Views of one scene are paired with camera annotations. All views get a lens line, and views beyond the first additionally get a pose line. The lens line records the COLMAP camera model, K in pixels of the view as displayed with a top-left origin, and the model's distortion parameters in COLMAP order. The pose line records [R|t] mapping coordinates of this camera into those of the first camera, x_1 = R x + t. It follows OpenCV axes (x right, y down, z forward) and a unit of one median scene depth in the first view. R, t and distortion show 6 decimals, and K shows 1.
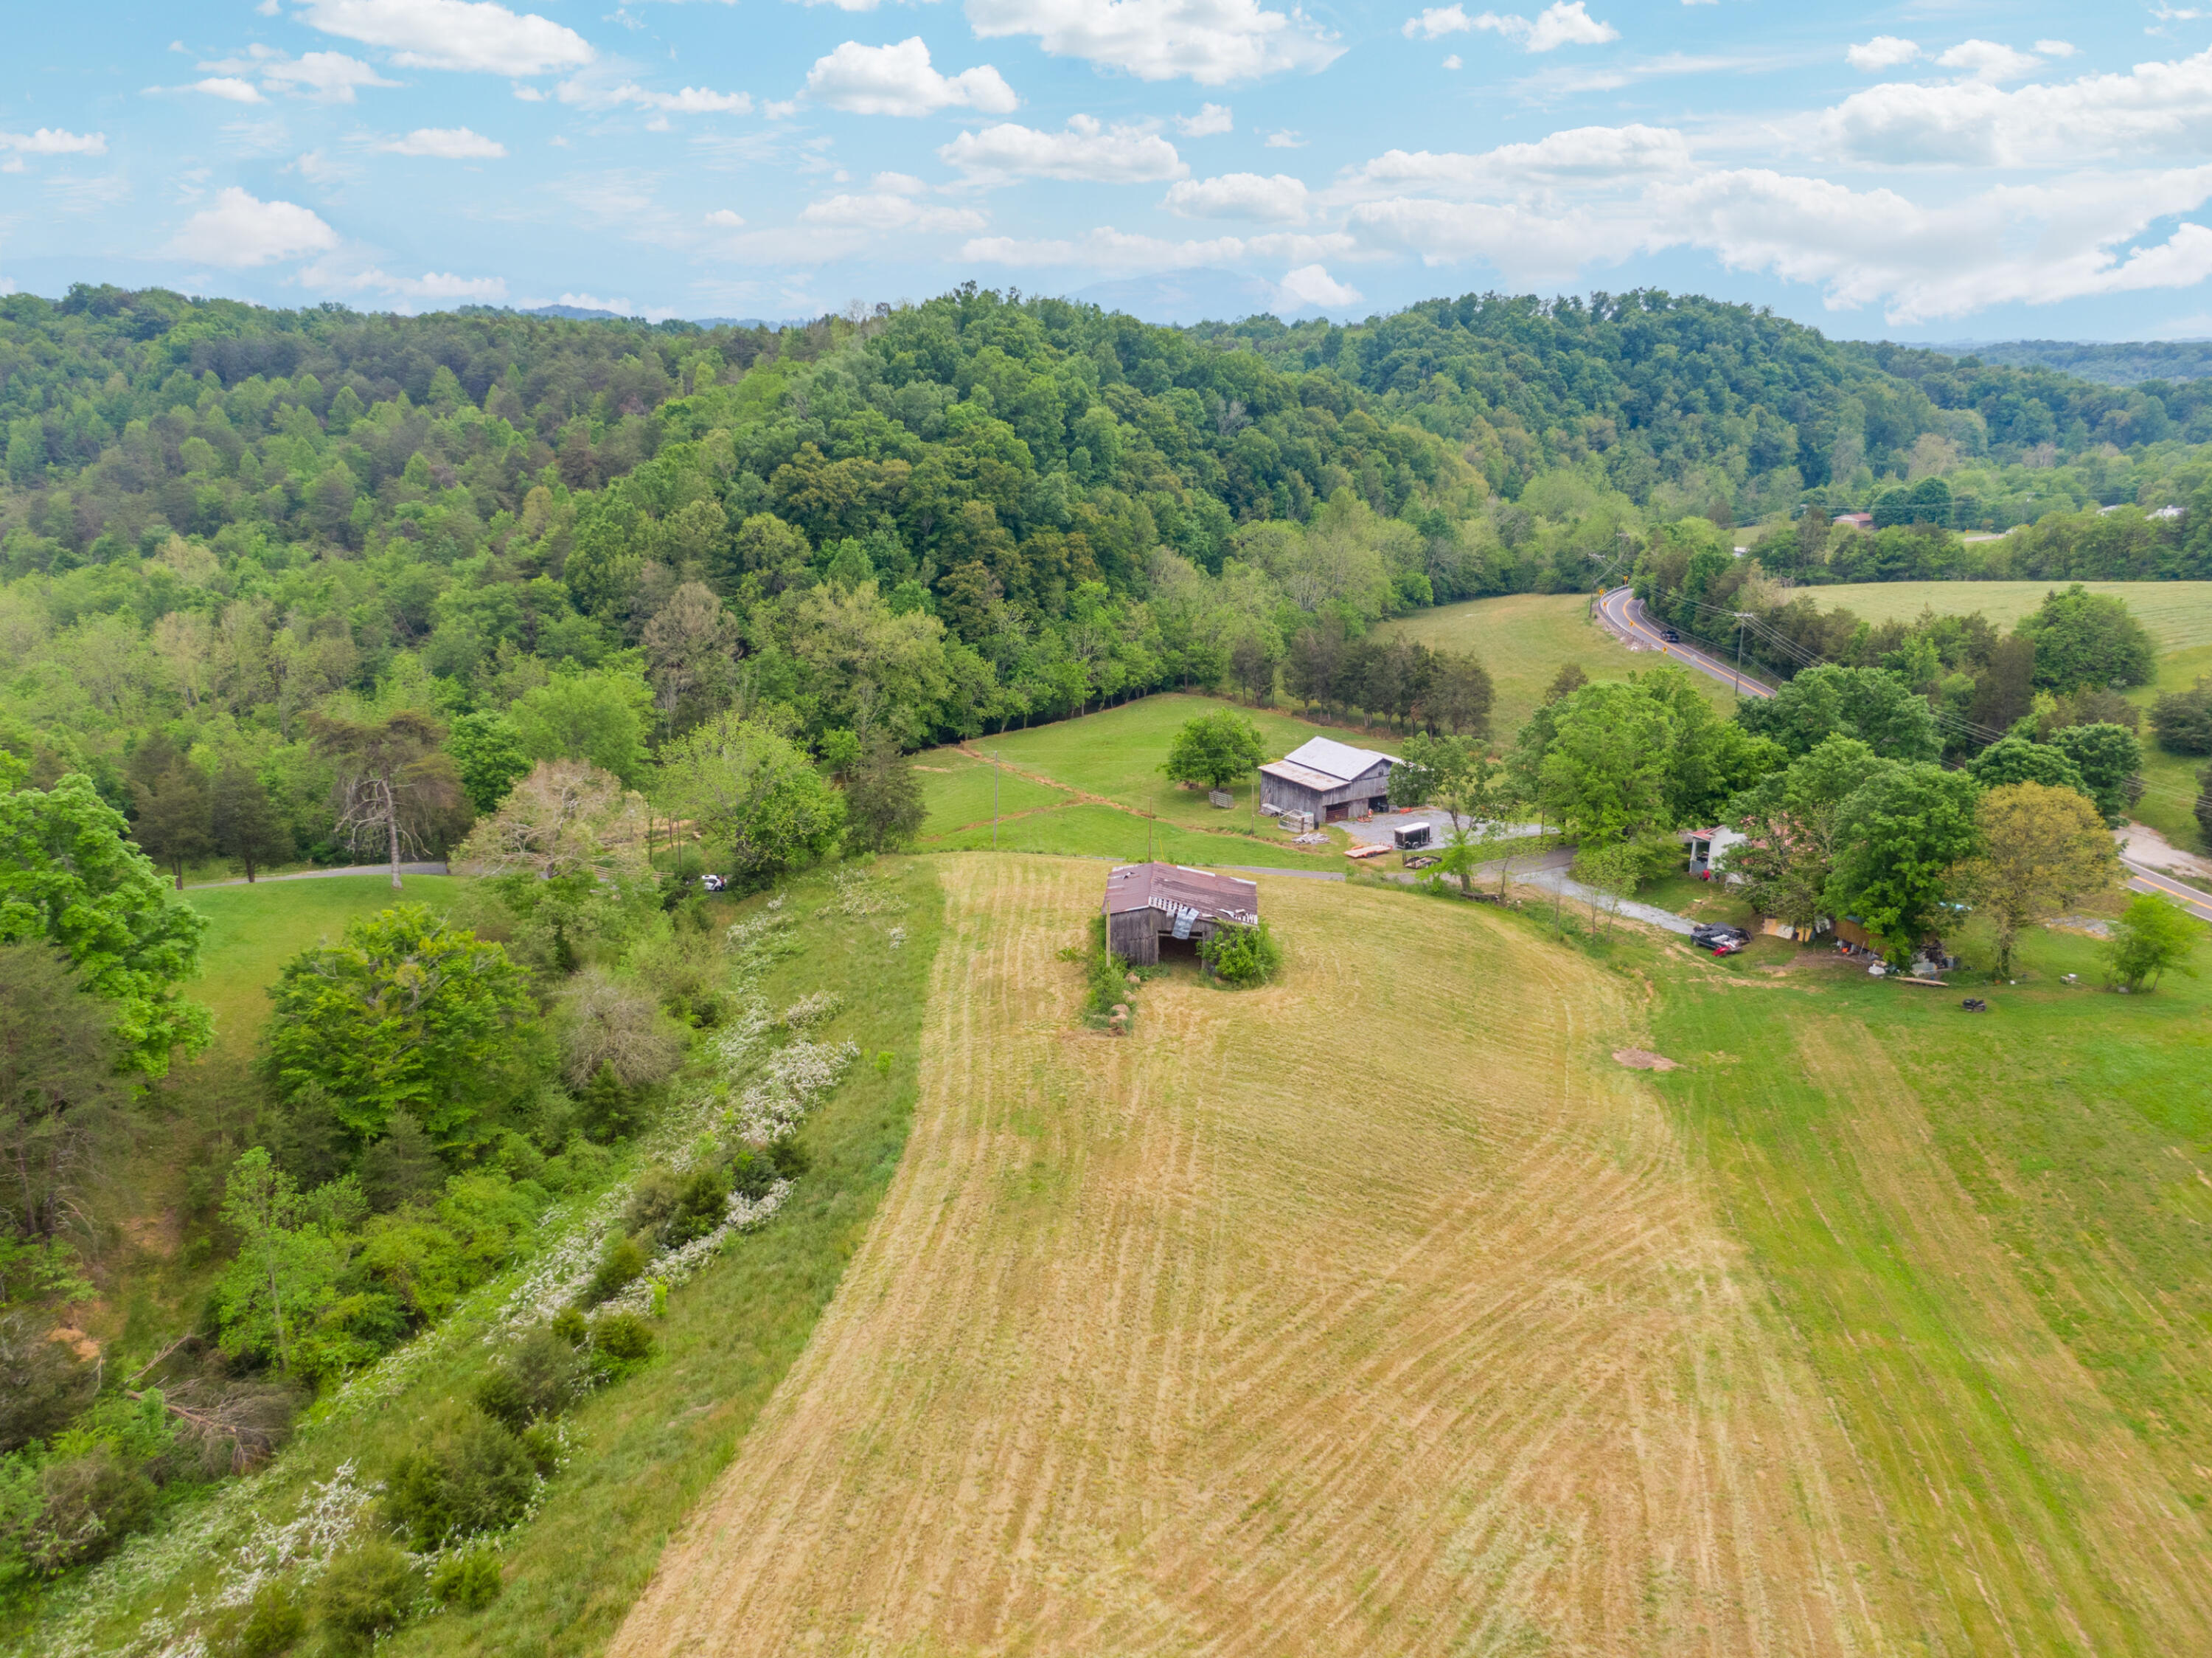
lens RADIAL K [[1613.4, 0, 1105.3], [0, 1613.4, 839.0], [0, 0, 1]] dist [0.029949, -0.034292]
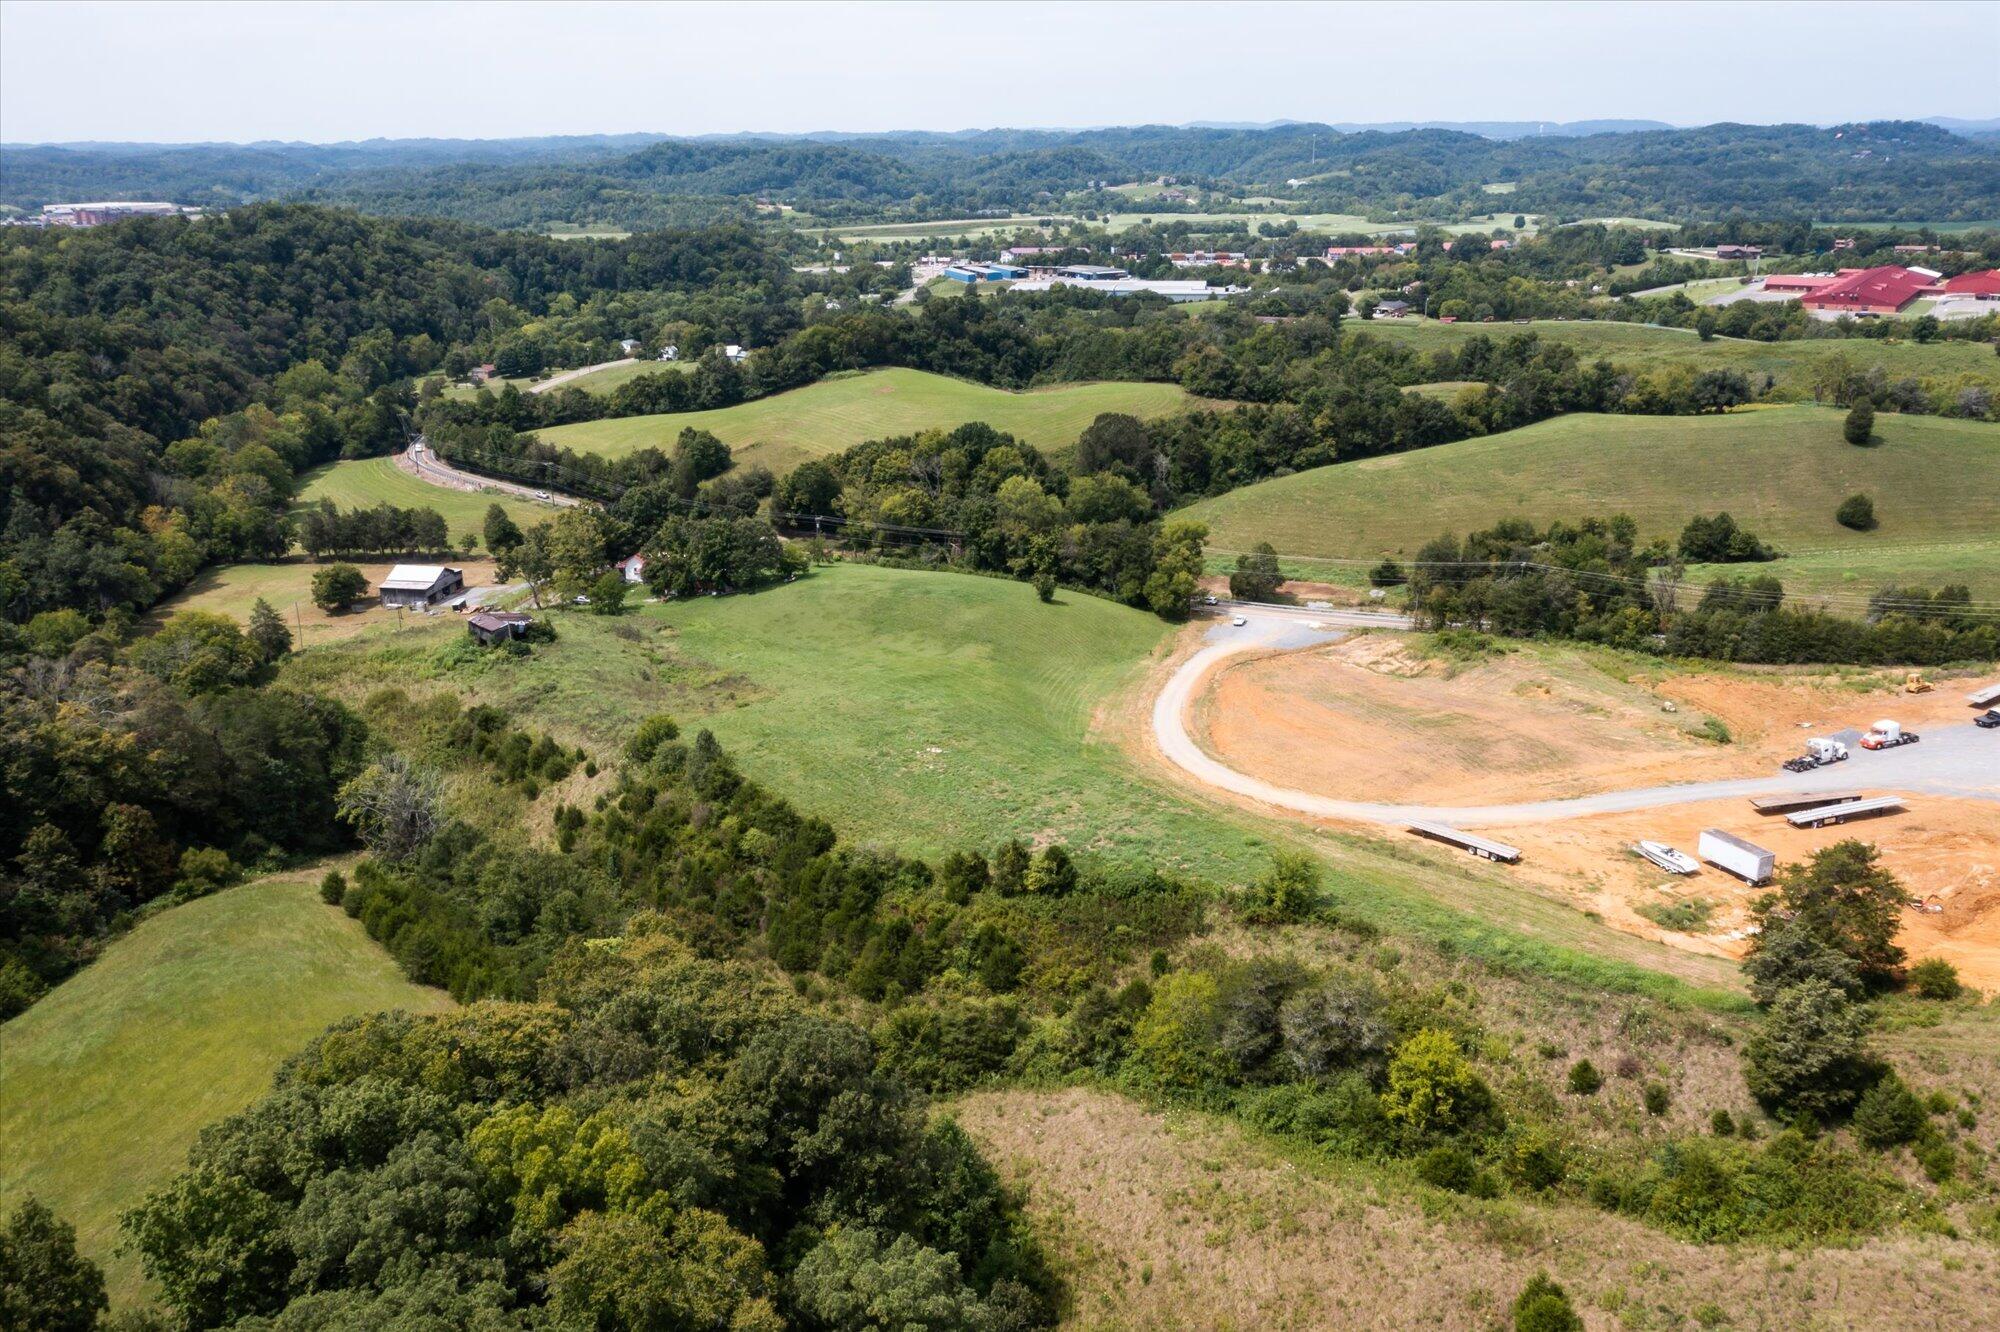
lens RADIAL K [[1571.8, 0, 998.0], [0, 1571.8, 667.7], [0, 0, 1]] dist [-0.007302, 0.004554]
pose [[0.673477, -0.251601, 0.695073, -0.496922], [0.230521, 0.964887, 0.125909, -0.011651], [-0.702345, 0.075432, 0.707828, -0.561450]]
